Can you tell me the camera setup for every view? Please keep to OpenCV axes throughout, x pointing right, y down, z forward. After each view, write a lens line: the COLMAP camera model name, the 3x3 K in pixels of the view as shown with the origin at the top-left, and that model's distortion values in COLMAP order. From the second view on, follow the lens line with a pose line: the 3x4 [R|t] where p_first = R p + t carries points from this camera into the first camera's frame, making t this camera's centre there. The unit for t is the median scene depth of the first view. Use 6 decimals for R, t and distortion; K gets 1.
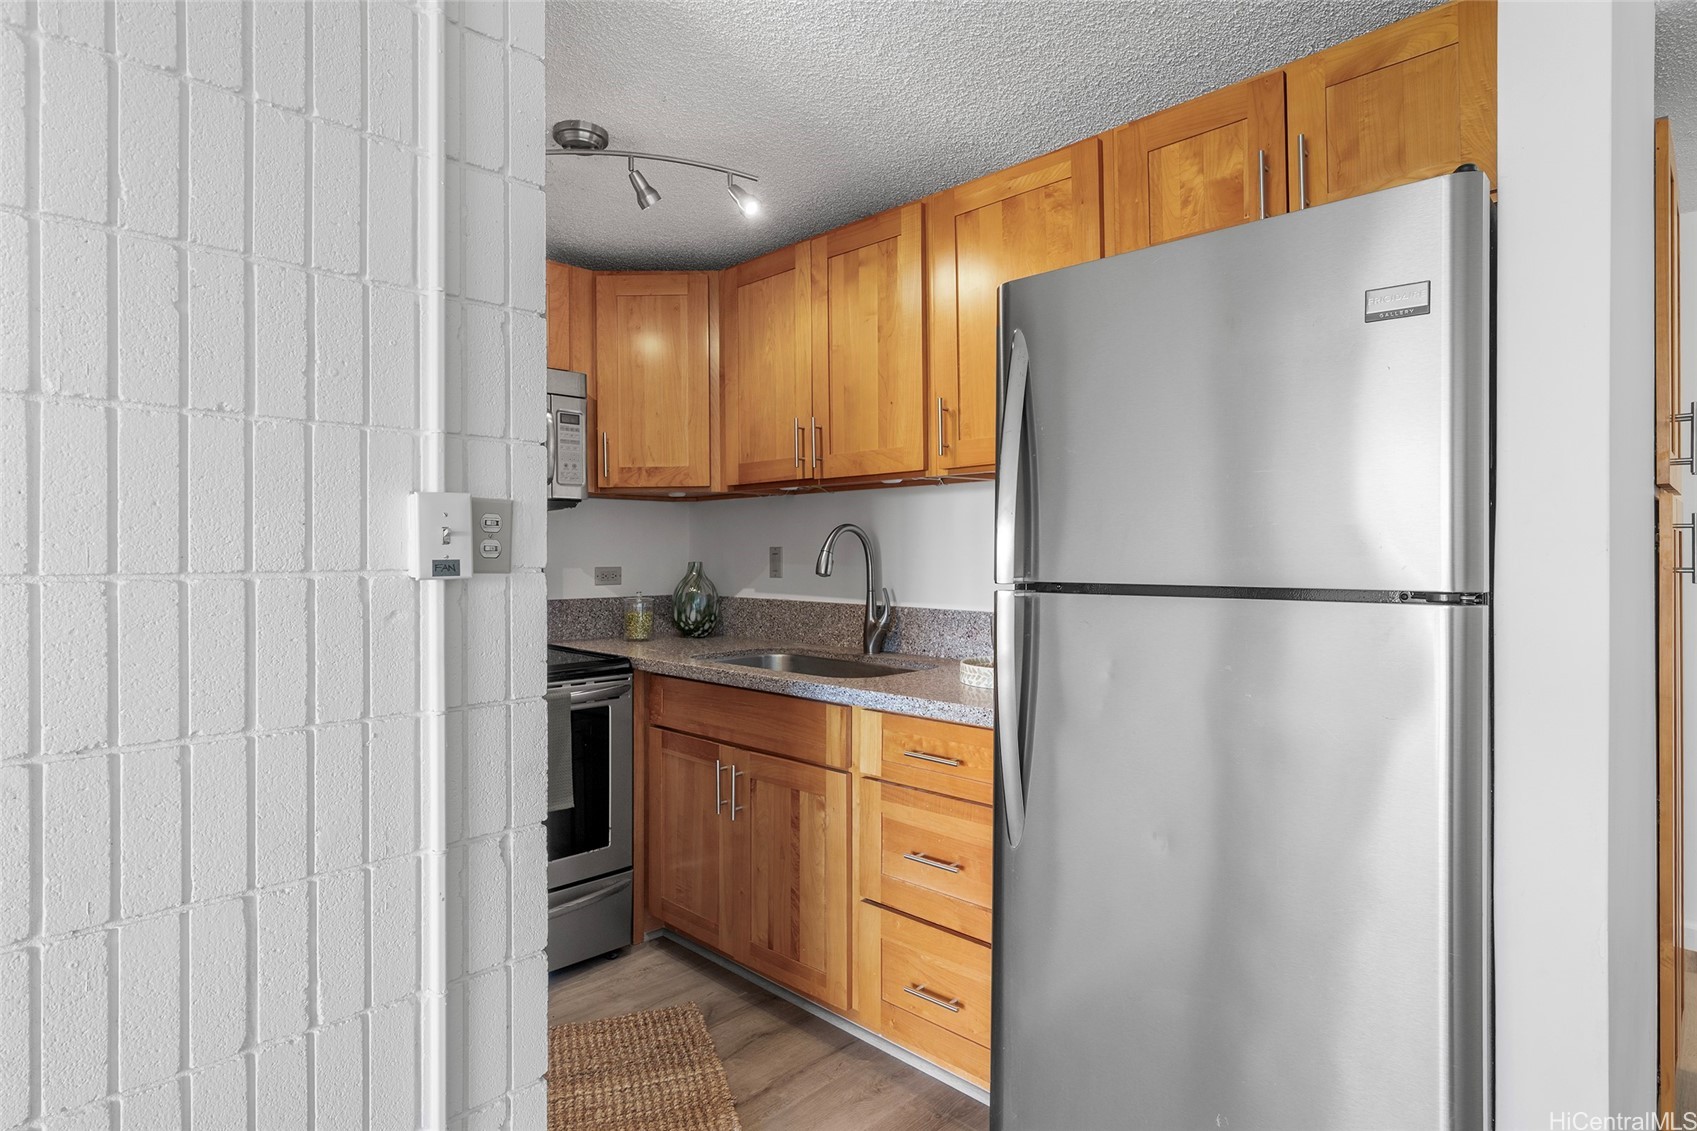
lens RADIAL K [[936.5, 0, 848.7], [0, 936.5, 553.6], [0, 0, 1]] dist [0.028038, 0.000009]
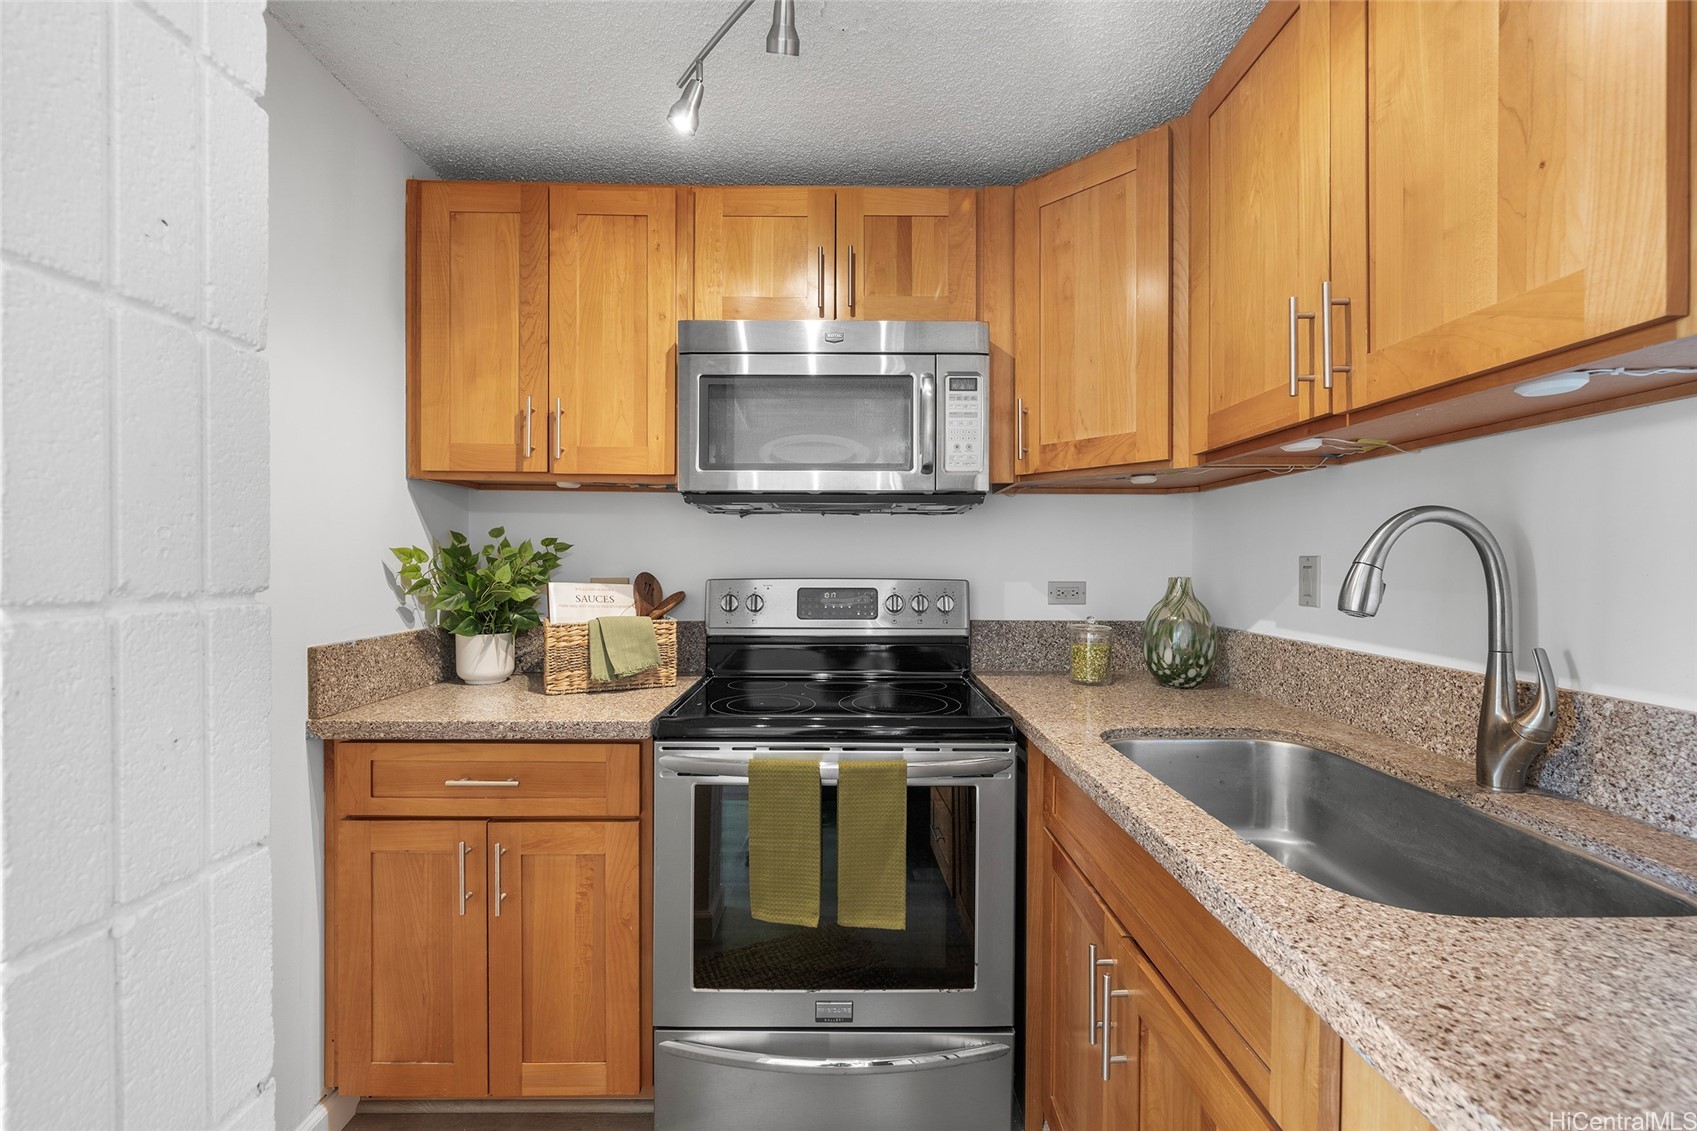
lens RADIAL K [[731.7, 0, 844.0], [0, 731.7, 568.0], [0, 0, 1]] dist [0.000130, 0.000442]
pose [[0.708265, 0.011941, -0.705846, 0.048681], [-0.007325, 0.999927, 0.009566, -0.001779], [0.705909, -0.001605, 0.708301, 0.520037]]
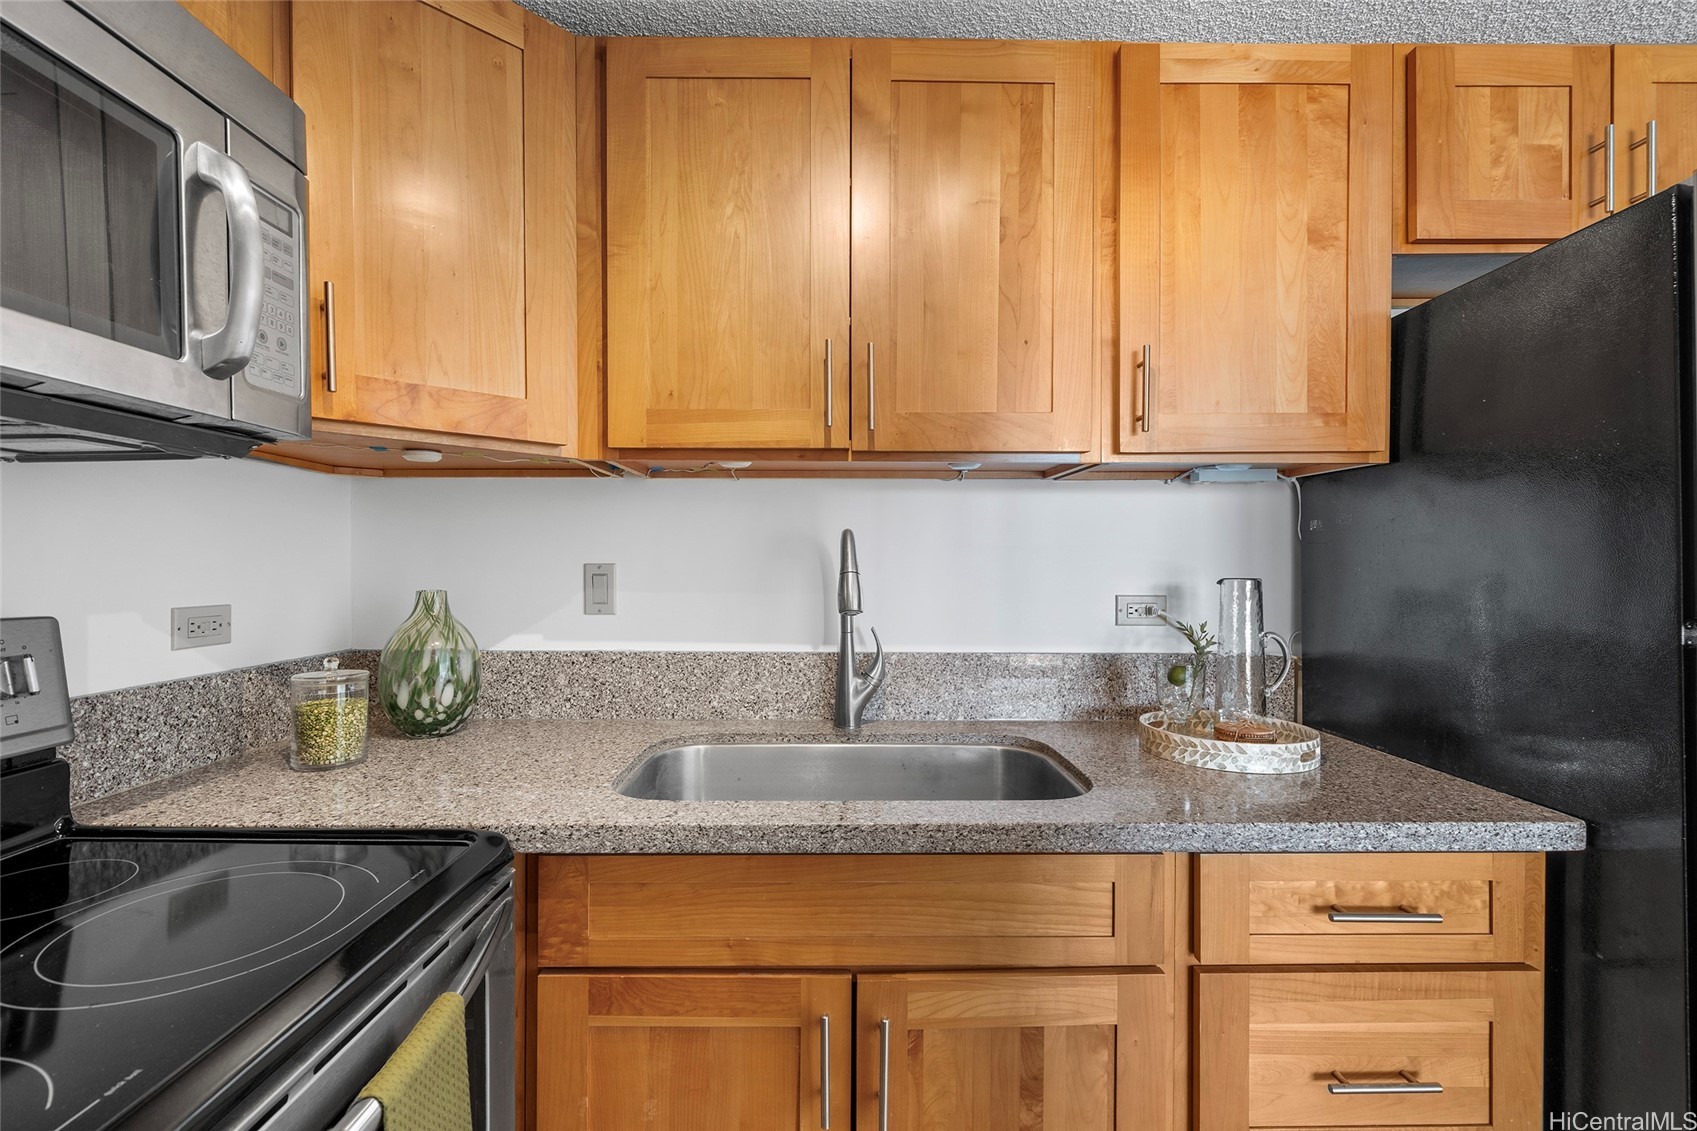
lens RADIAL K [[731.7, 0, 848.6], [0, 731.7, 572.0], [0, 0, 1]] dist [0.000130, 0.000442]
pose [[0.696292, -0.002663, 0.717754, -0.345376], [-0.002410, 0.999979, 0.006049, -0.005578], [-0.717754, -0.005942, 0.696271, 0.640369]]
